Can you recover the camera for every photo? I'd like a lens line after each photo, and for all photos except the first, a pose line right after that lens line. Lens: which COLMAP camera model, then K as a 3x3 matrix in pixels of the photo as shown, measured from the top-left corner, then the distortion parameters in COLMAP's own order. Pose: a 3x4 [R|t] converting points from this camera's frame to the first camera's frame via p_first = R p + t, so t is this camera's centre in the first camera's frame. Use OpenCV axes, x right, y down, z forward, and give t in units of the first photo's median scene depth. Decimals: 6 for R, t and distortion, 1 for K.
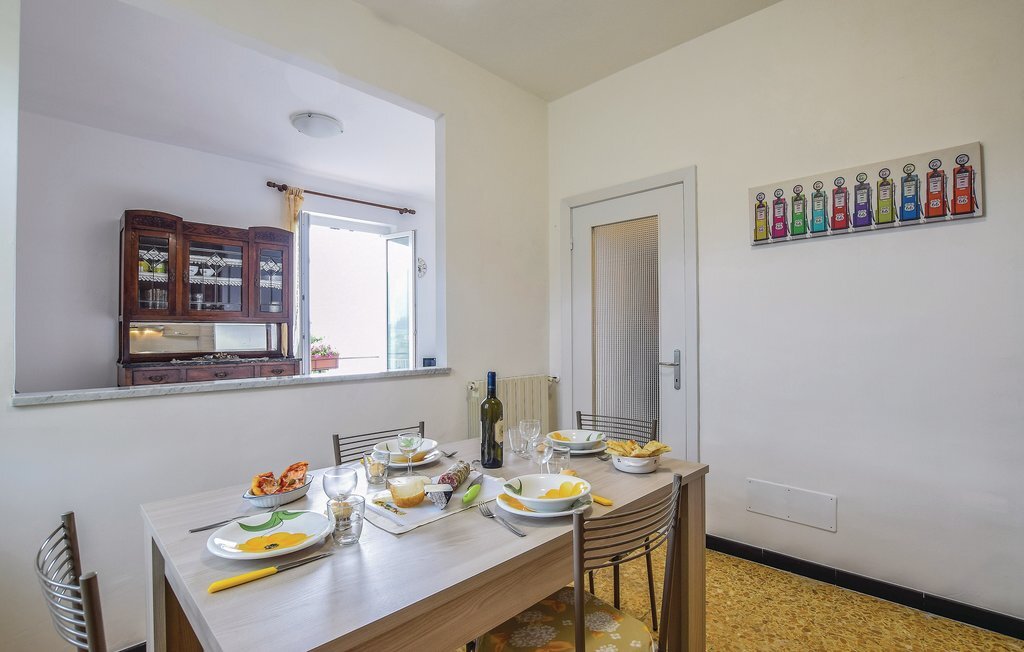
lens RADIAL K [[500.5, 0, 514.9], [0, 500.5, 329.1], [0, 0, 1]] dist [-0.025604, -0.000536]
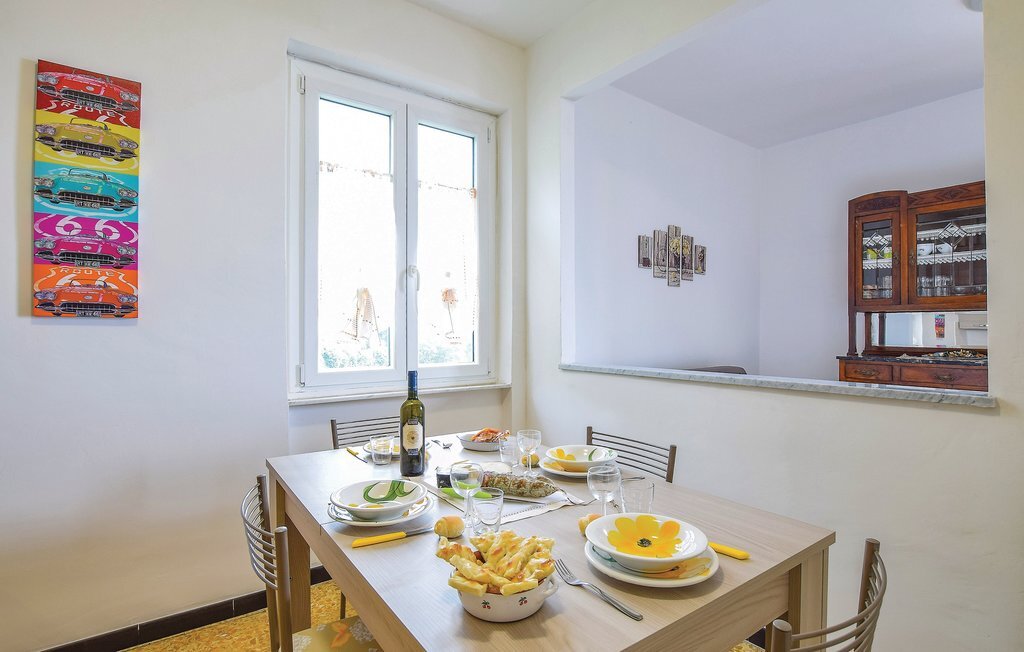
lens RADIAL K [[500.5, 0, 510.5], [0, 500.5, 324.8], [0, 0, 1]] dist [-0.025604, -0.000536]
pose [[-0.146464, 0.004002, -0.989208, 0.369063], [0.009503, 0.999951, 0.002638, -0.000202], [0.989170, -0.009014, -0.146495, 0.590197]]
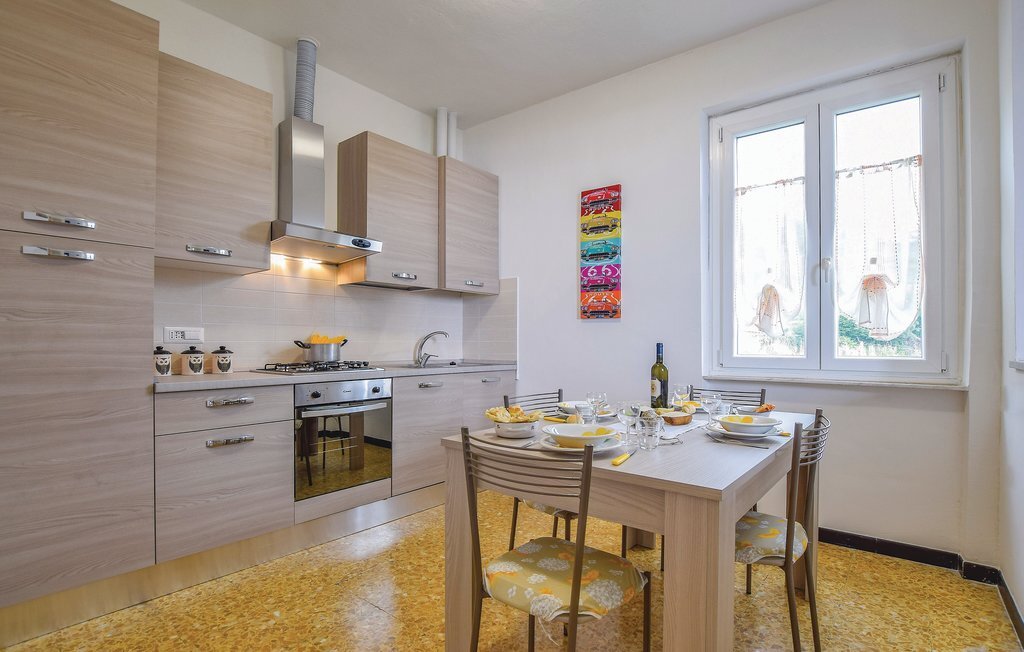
lens RADIAL K [[500.5, 0, 519.8], [0, 500.5, 343.9], [0, 0, 1]] dist [-0.025604, -0.000536]
pose [[-0.993326, 0.006760, -0.115138, 0.176142], [0.007460, 0.999956, -0.005653, 0.050623], [0.115095, -0.006475, -0.993333, 1.106994]]
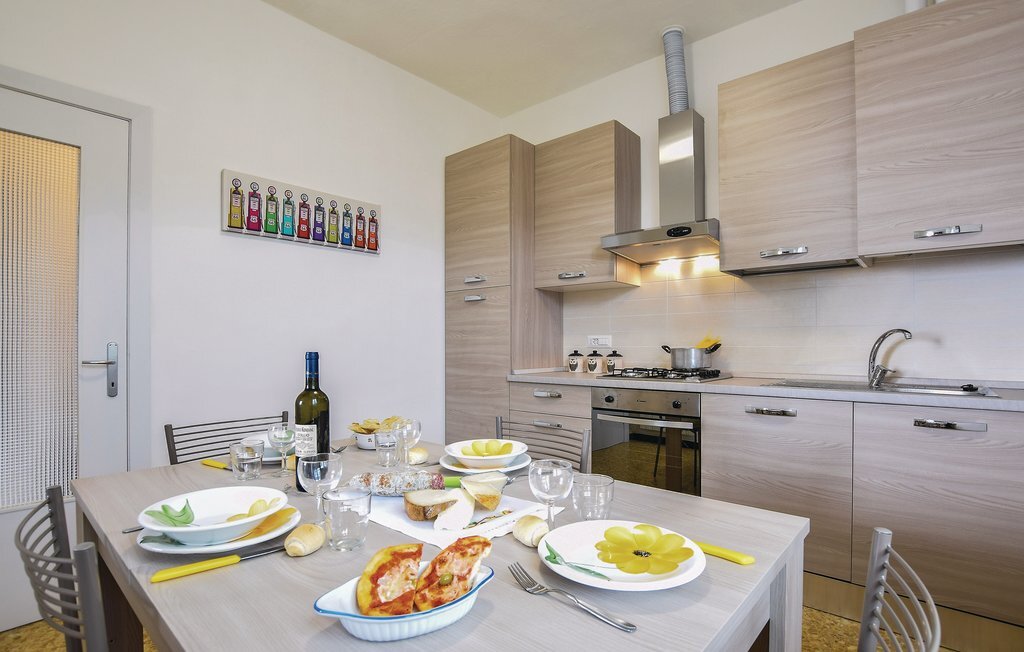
lens RADIAL K [[500.5, 0, 501.6], [0, 500.5, 341.7], [0, 0, 1]] dist [-0.025604, -0.000536]
pose [[-0.053196, 0.018094, 0.998420, -0.423824], [-0.007964, 0.999796, -0.018543, 0.048396], [-0.998552, -0.008937, -0.053041, 0.461373]]
